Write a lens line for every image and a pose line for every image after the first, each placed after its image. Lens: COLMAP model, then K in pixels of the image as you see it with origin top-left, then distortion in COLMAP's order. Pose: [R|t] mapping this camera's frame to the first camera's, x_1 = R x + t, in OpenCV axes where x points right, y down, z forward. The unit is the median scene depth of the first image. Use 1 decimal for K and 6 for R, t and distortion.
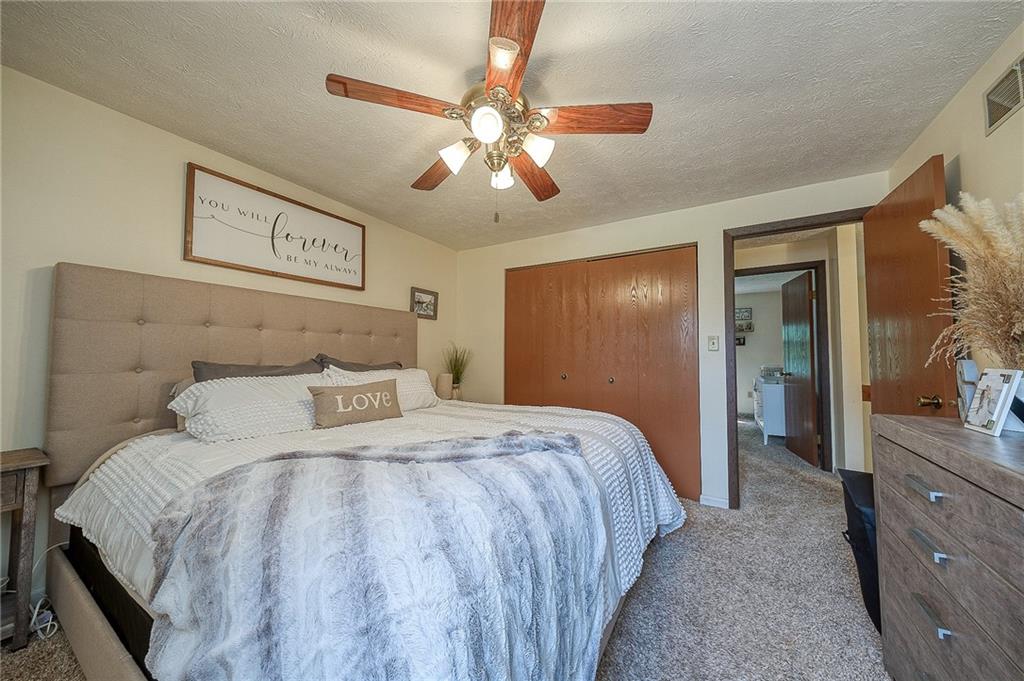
lens RADIAL K [[353.4, 0, 512.0], [0, 353.4, 340.5], [0, 0, 1]] dist [-0.000121, -0.000021]
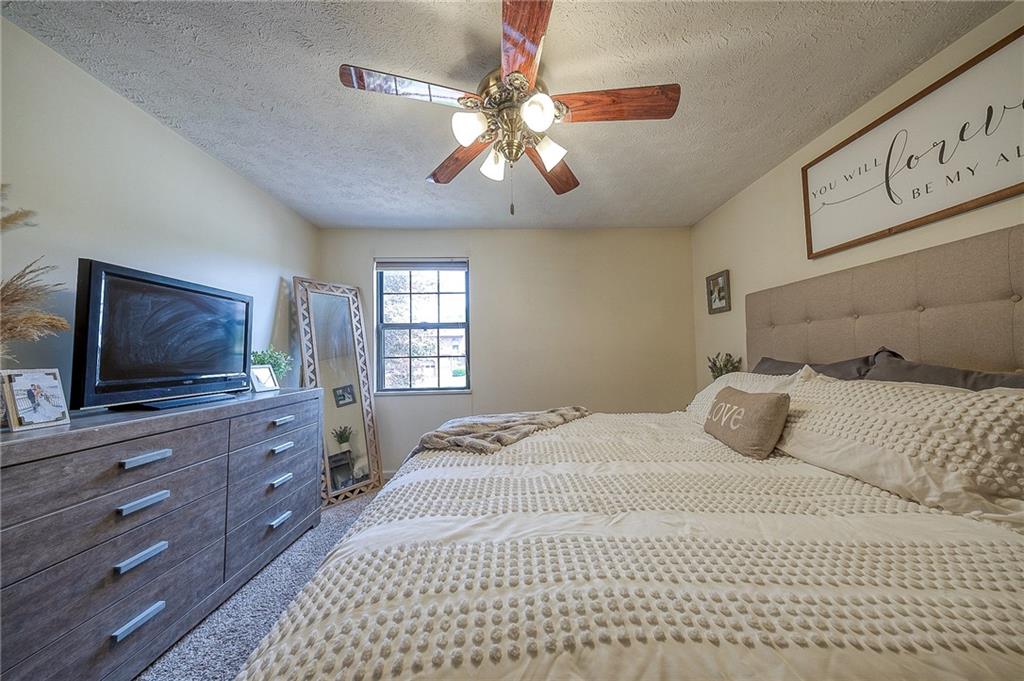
lens RADIAL K [[353.4, 0, 512.0], [0, 353.4, 340.5], [0, 0, 1]] dist [-0.000121, -0.000021]
pose [[-0.845439, -0.023780, -0.533542, 0.361495], [0.024079, 0.996295, -0.082560, 0.071945], [0.533529, -0.082646, -0.841734, 1.379386]]
